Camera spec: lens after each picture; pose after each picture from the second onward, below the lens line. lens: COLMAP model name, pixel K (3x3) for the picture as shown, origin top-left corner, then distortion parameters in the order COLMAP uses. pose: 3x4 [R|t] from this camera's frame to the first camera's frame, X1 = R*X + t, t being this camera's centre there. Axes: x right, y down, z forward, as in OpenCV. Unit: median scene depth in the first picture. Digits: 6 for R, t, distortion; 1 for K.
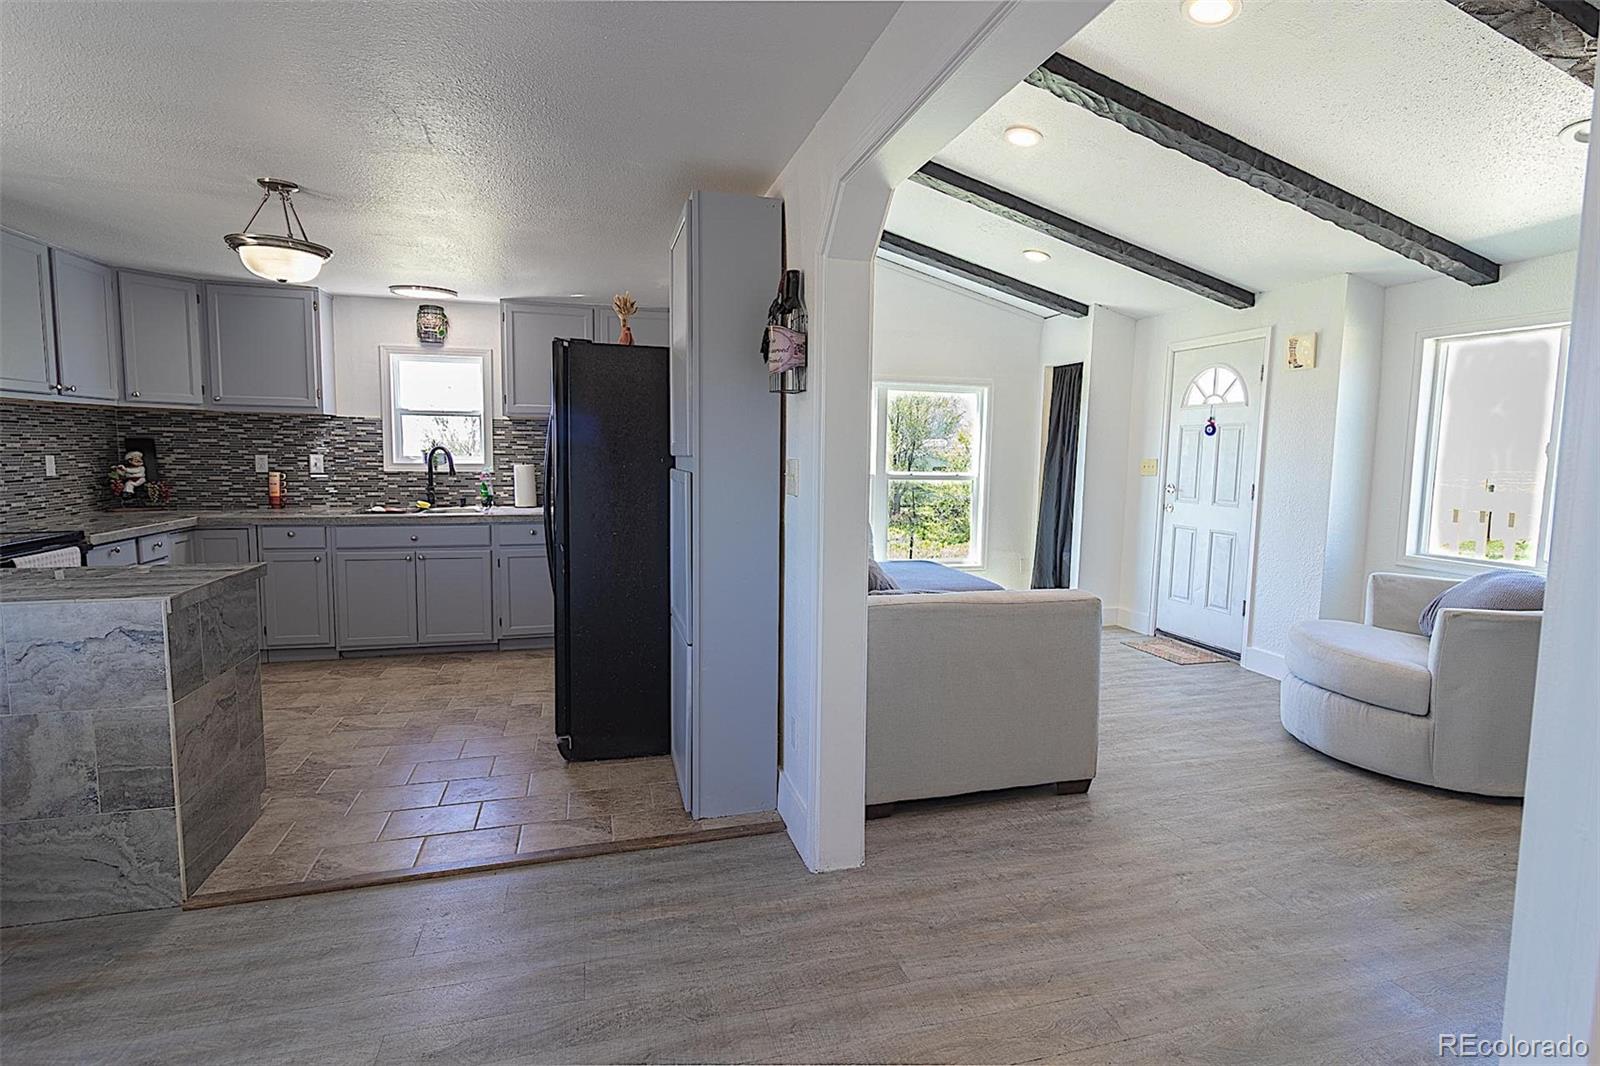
lens RADIAL K [[744.2, 0, 819.2], [0, 744.2, 524.1], [0, 0, 1]] dist [0.002470, 0.000744]
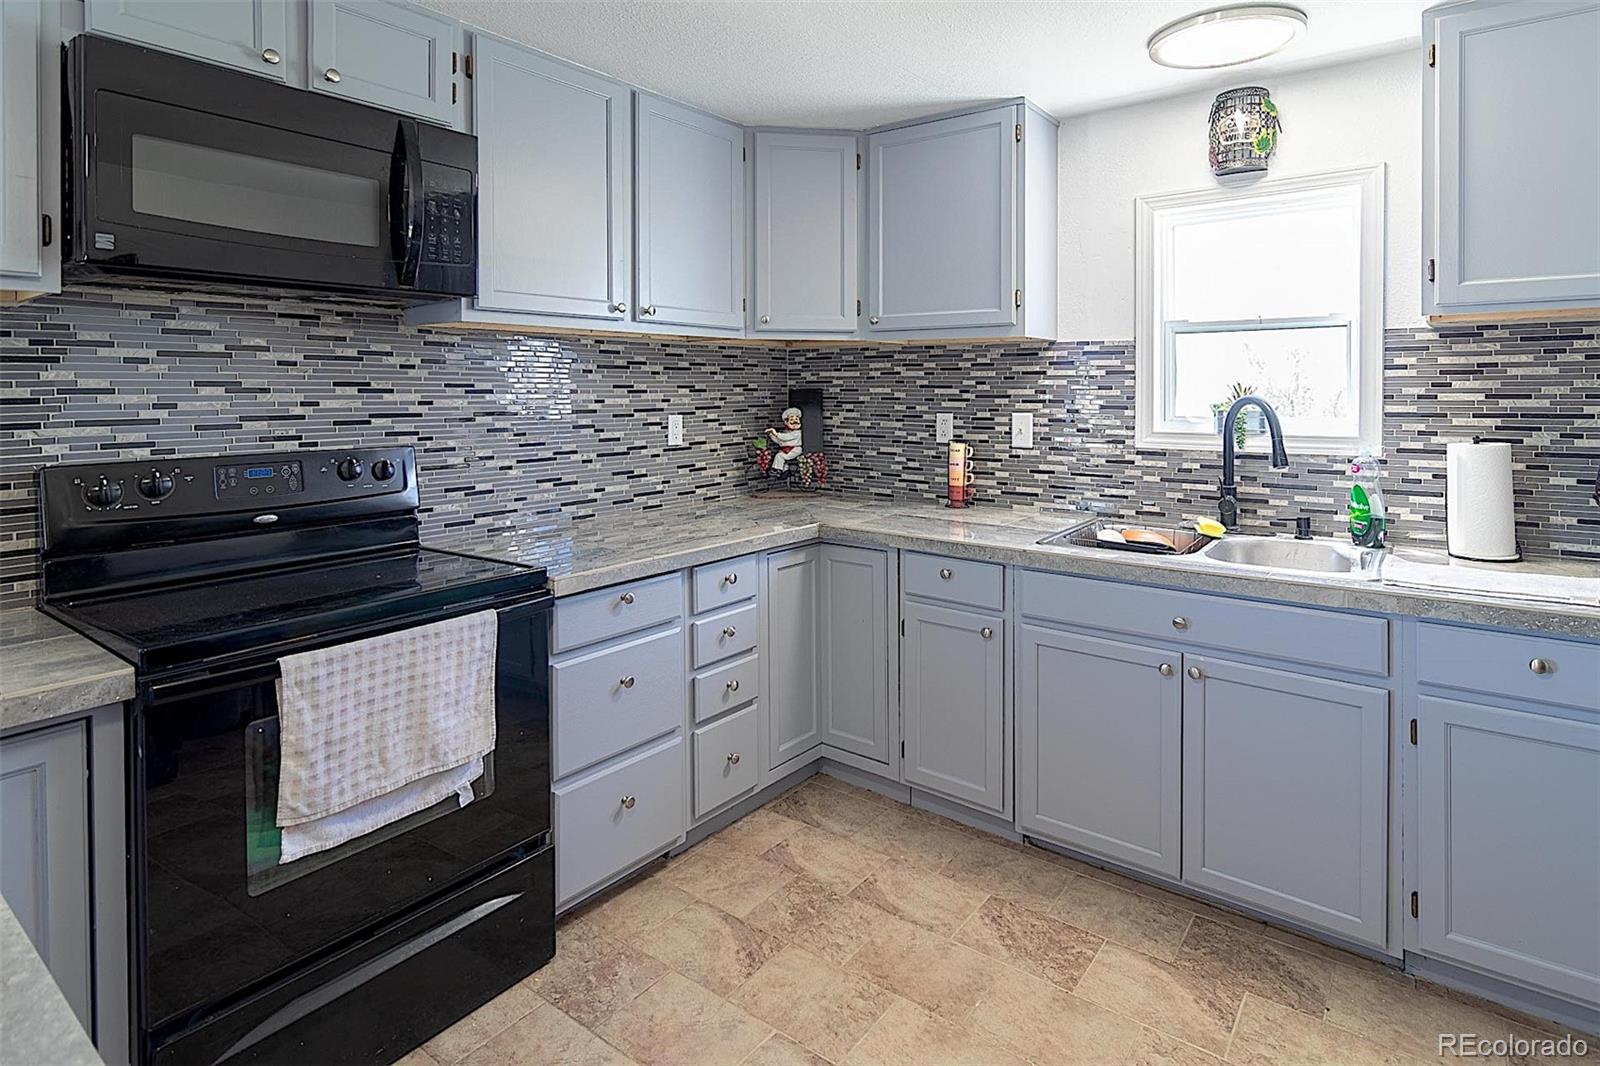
lens RADIAL K [[813.1, 0, 802.1], [0, 813.1, 376.1], [0, 0, 1]] dist [-0.000919, -0.000111]
pose [[0.561631, -0.026614, -0.826960, -0.281018], [-0.075785, 0.993626, -0.083447, -0.060660], [0.823910, 0.109538, 0.556034, 0.552319]]
